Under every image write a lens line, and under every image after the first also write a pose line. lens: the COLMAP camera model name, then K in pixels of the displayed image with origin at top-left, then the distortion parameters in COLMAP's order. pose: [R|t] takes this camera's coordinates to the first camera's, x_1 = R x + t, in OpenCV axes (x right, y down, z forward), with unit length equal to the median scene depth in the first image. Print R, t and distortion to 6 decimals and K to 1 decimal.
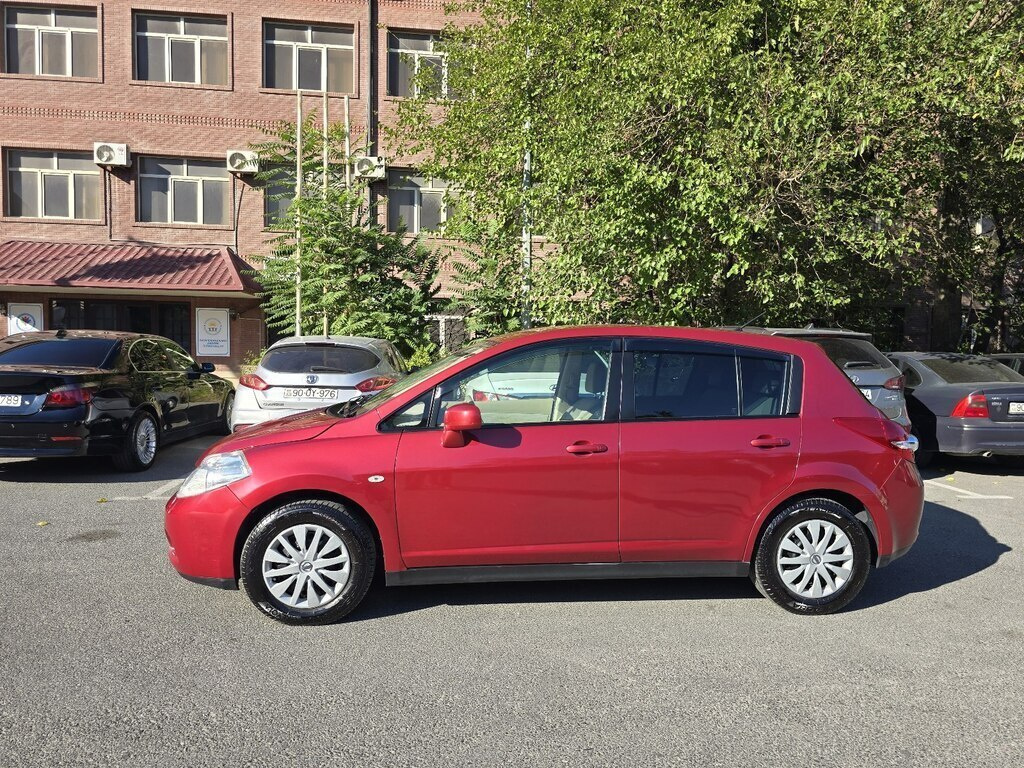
lens RADIAL K [[678.1, 0, 498.8], [0, 678.1, 400.3], [0, 0, 1]] dist [0.029109, -0.034822]
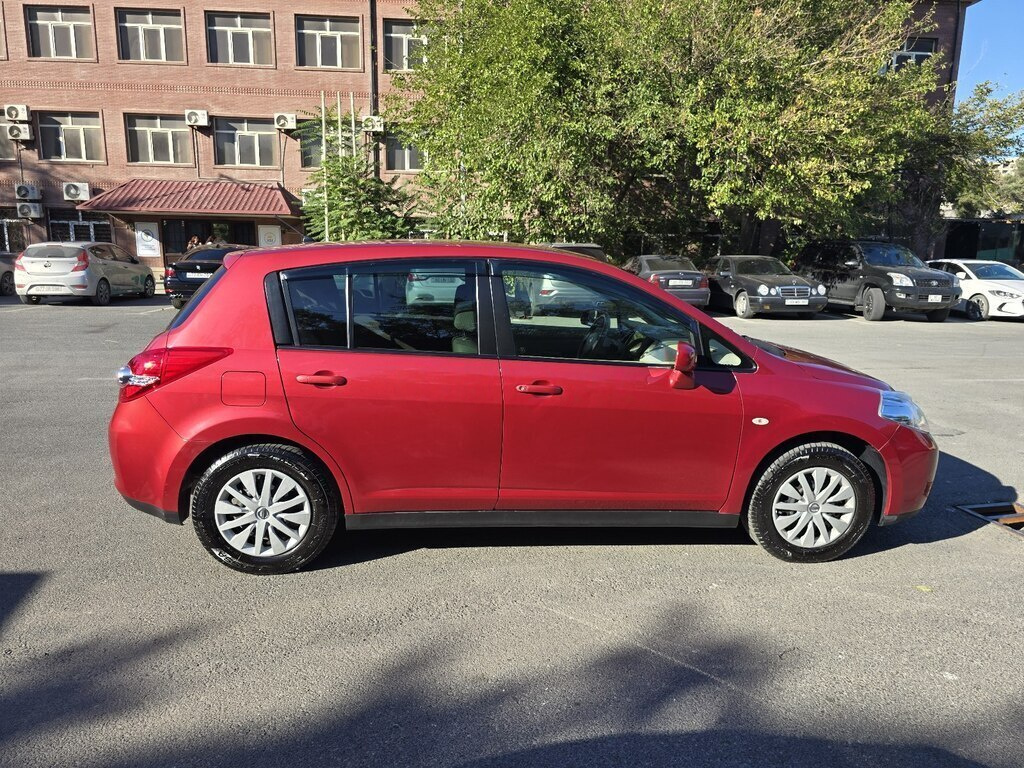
lens RADIAL K [[678.1, 0, 498.8], [0, 678.1, 400.3], [0, 0, 1]] dist [0.029109, -0.034822]
pose [[0.999051, 0.007855, -0.042852, 0.143301], [-0.001848, 0.990366, 0.138460, 0.035167], [0.043527, -0.138250, 0.989440, -0.493030]]
